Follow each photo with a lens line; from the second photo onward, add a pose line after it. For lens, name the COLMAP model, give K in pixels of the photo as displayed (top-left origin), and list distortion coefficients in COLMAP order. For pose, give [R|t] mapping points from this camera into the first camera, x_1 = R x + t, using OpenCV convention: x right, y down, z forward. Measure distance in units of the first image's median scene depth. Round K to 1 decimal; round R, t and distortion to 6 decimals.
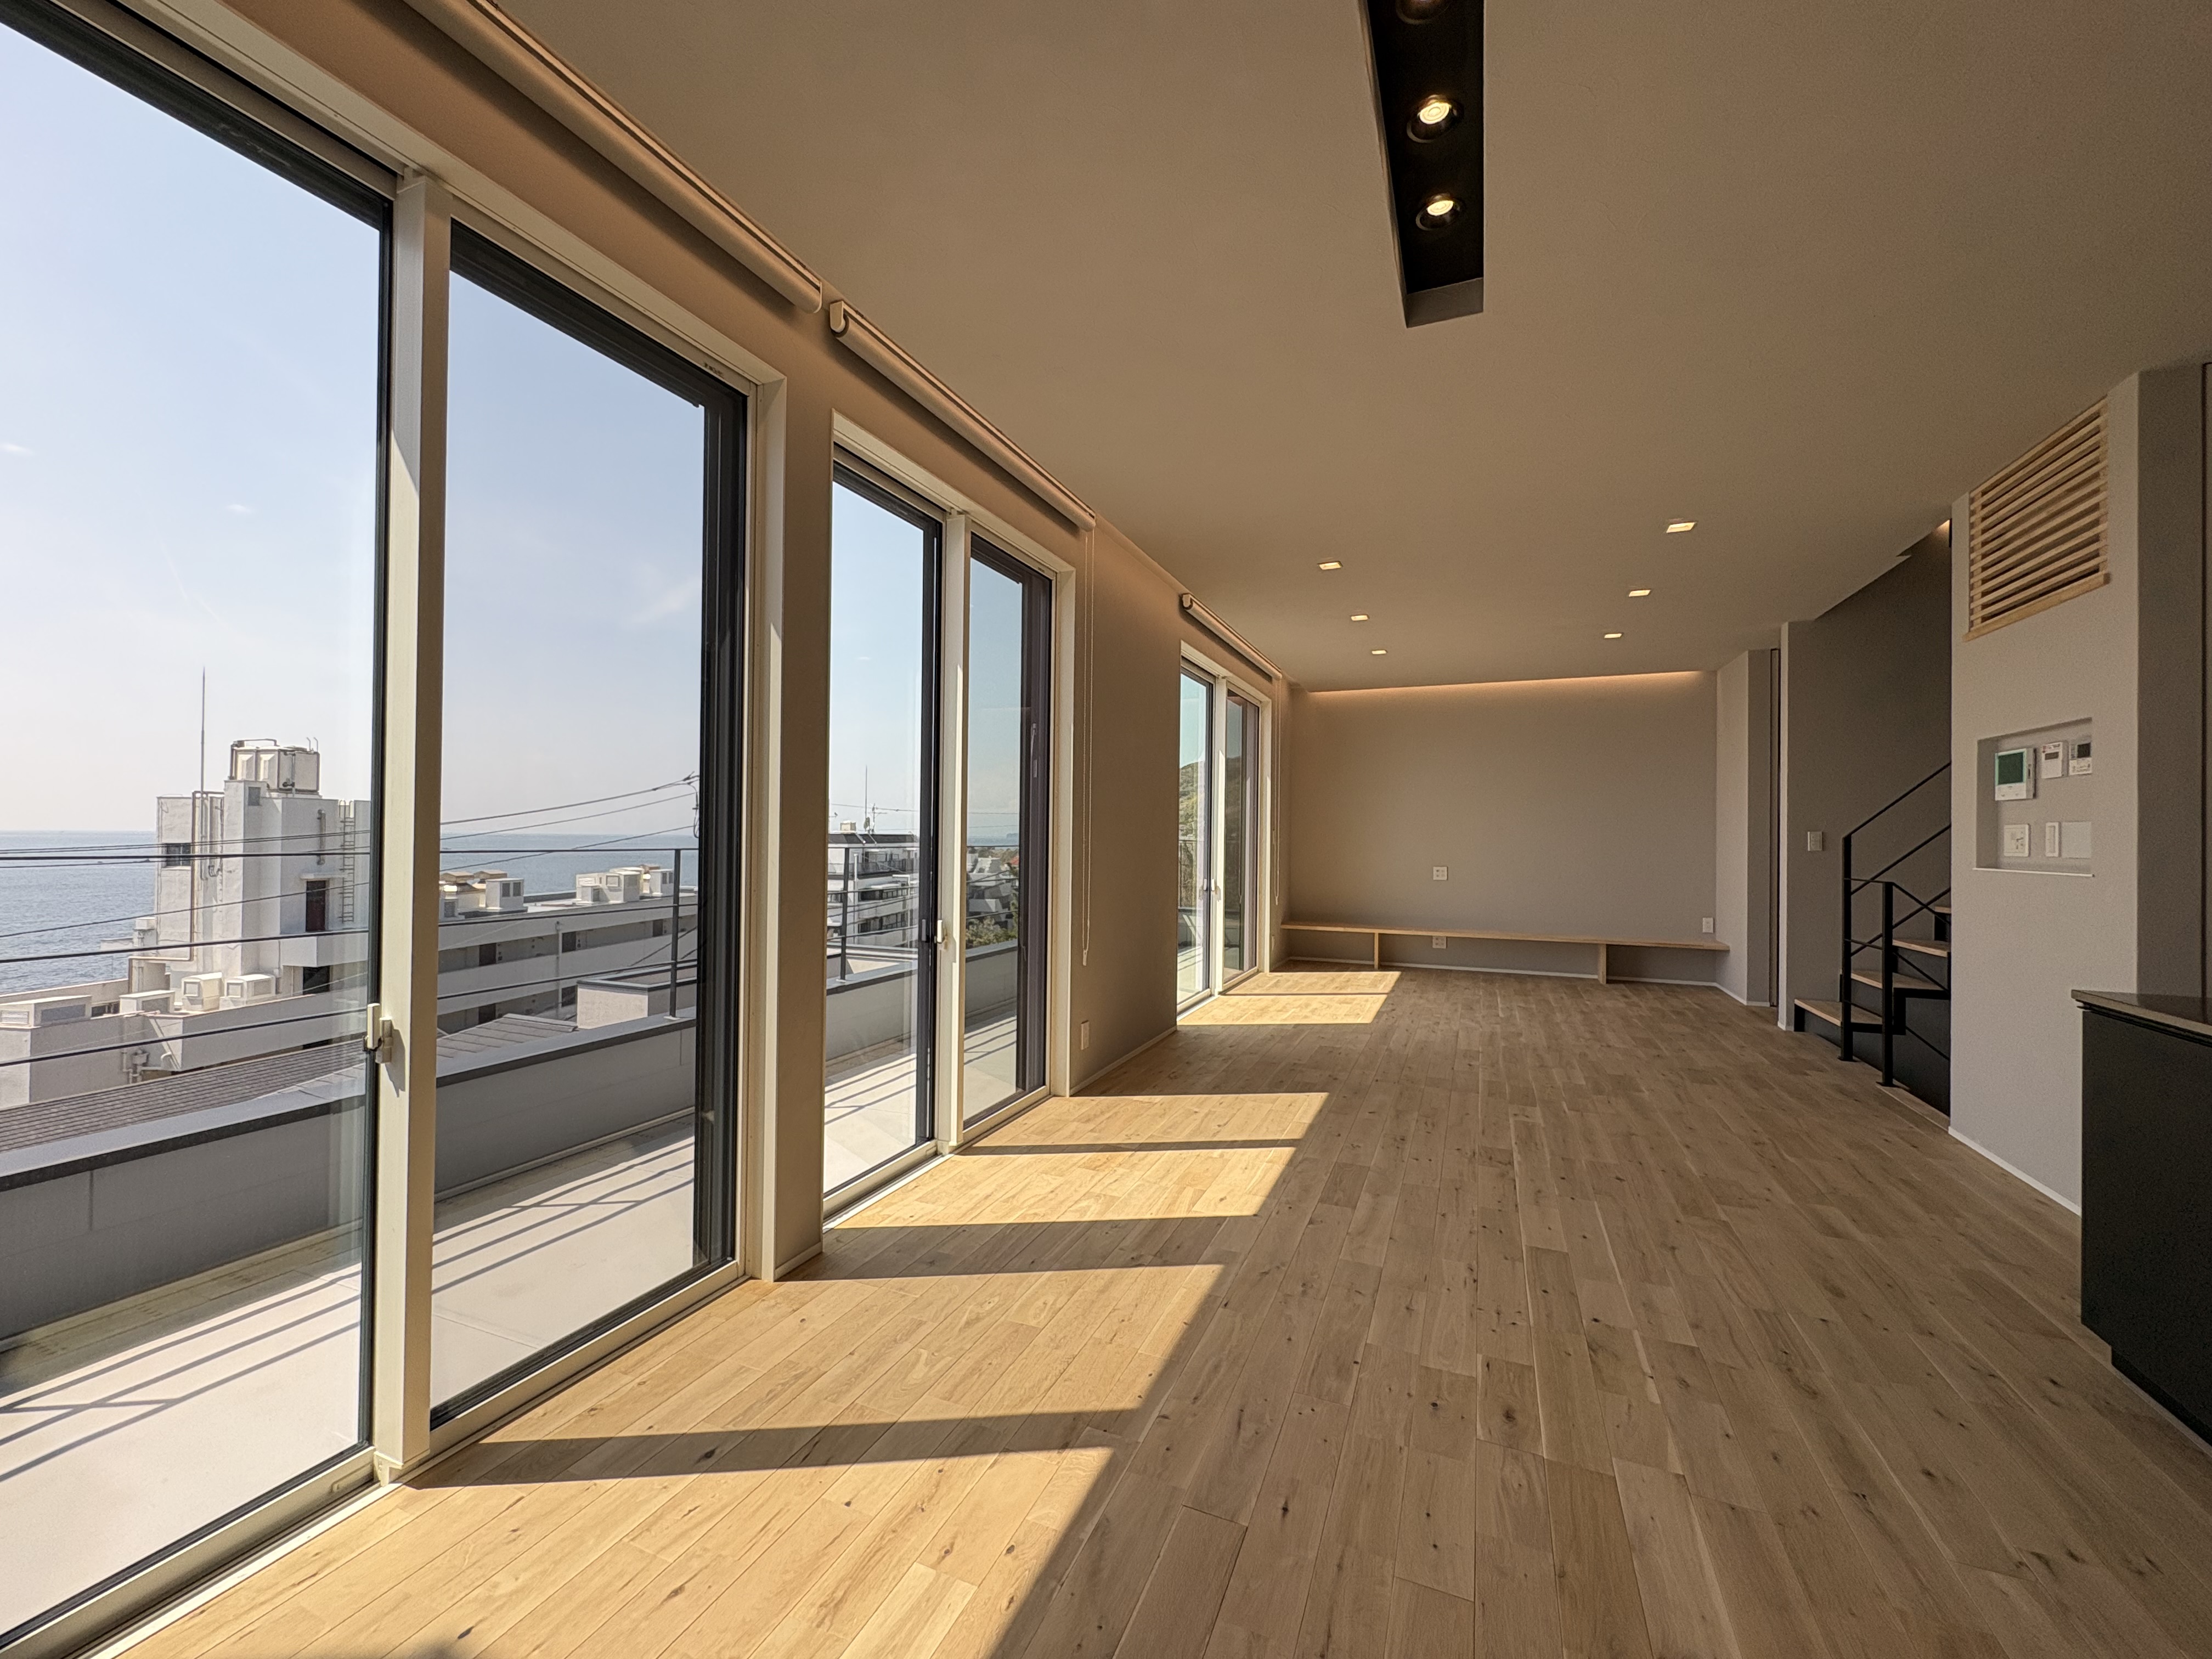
lens RADIAL K [[879.6, 0, 1106.0], [0, 879.6, 829.5], [0, 0, 1]] dist [-0.000369, 0.000052]
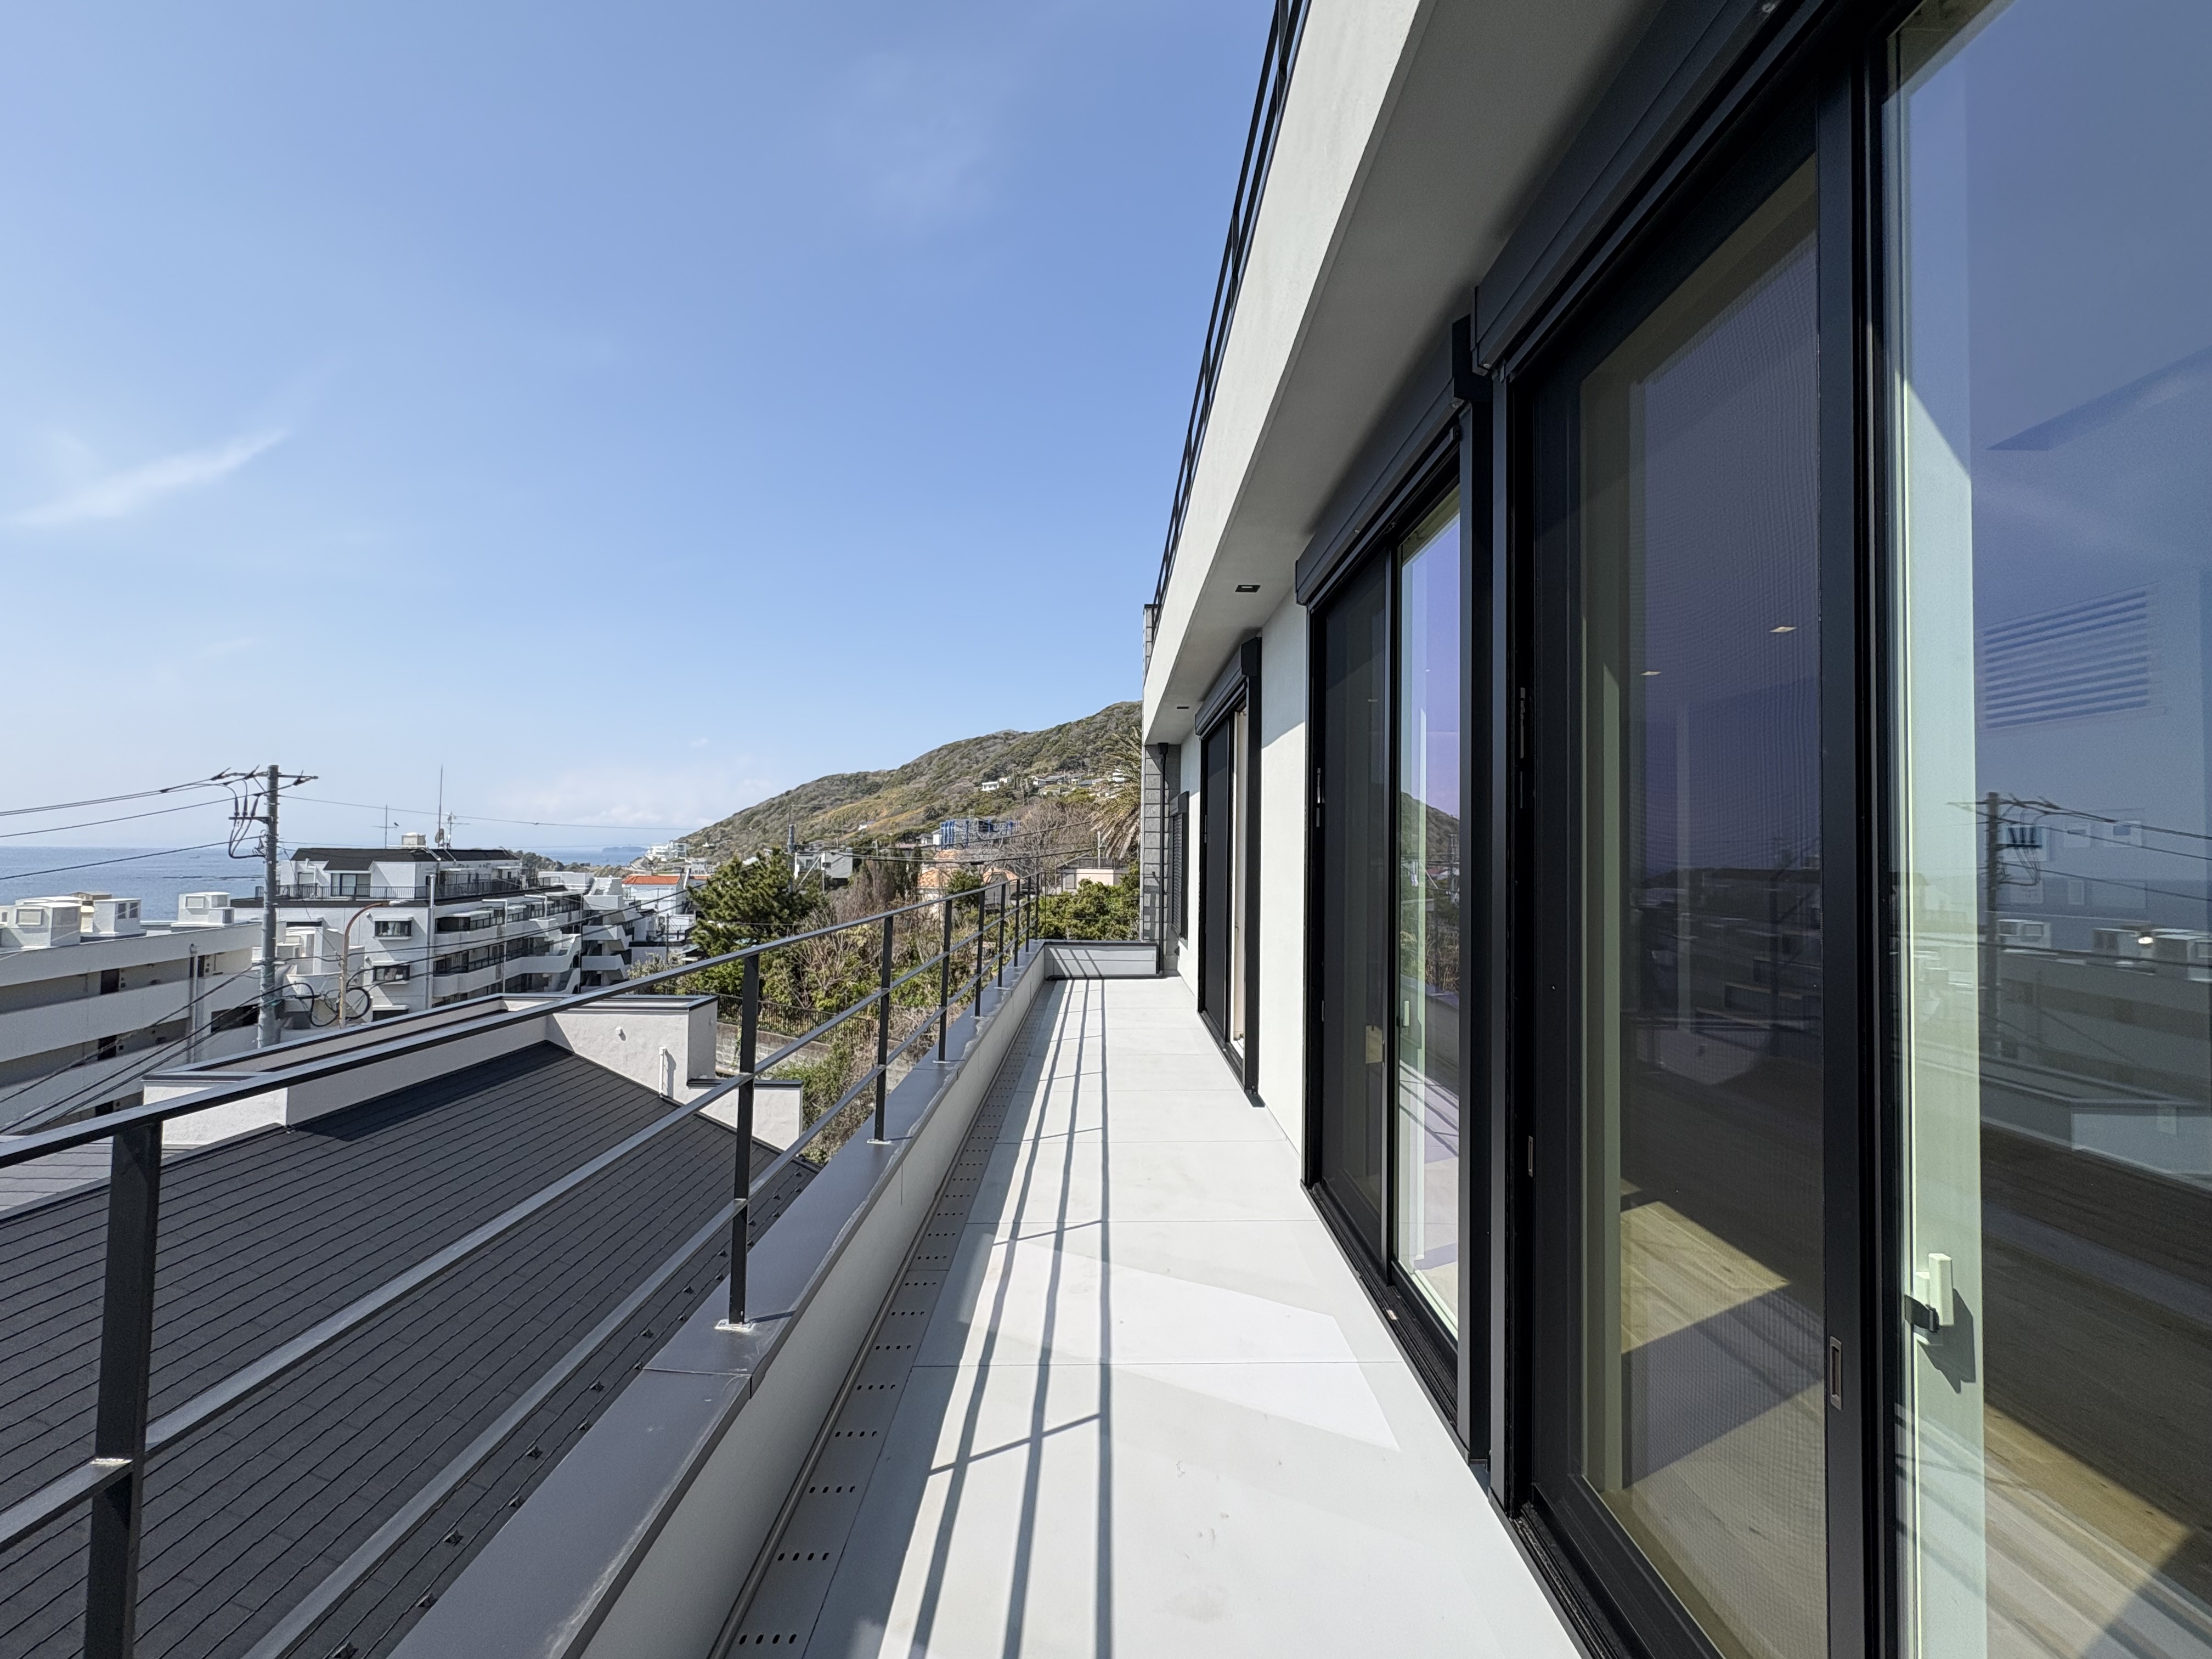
lens RADIAL K [[879.6, 0, 1106.0], [0, 879.6, 829.5], [0, 0, 1]] dist [-0.000369, 0.000052]
pose [[0.917899, 0.013835, 0.396574, -0.215542], [-0.006822, 0.999795, -0.019088, -0.012607], [-0.396757, 0.014815, 0.917804, 0.084591]]
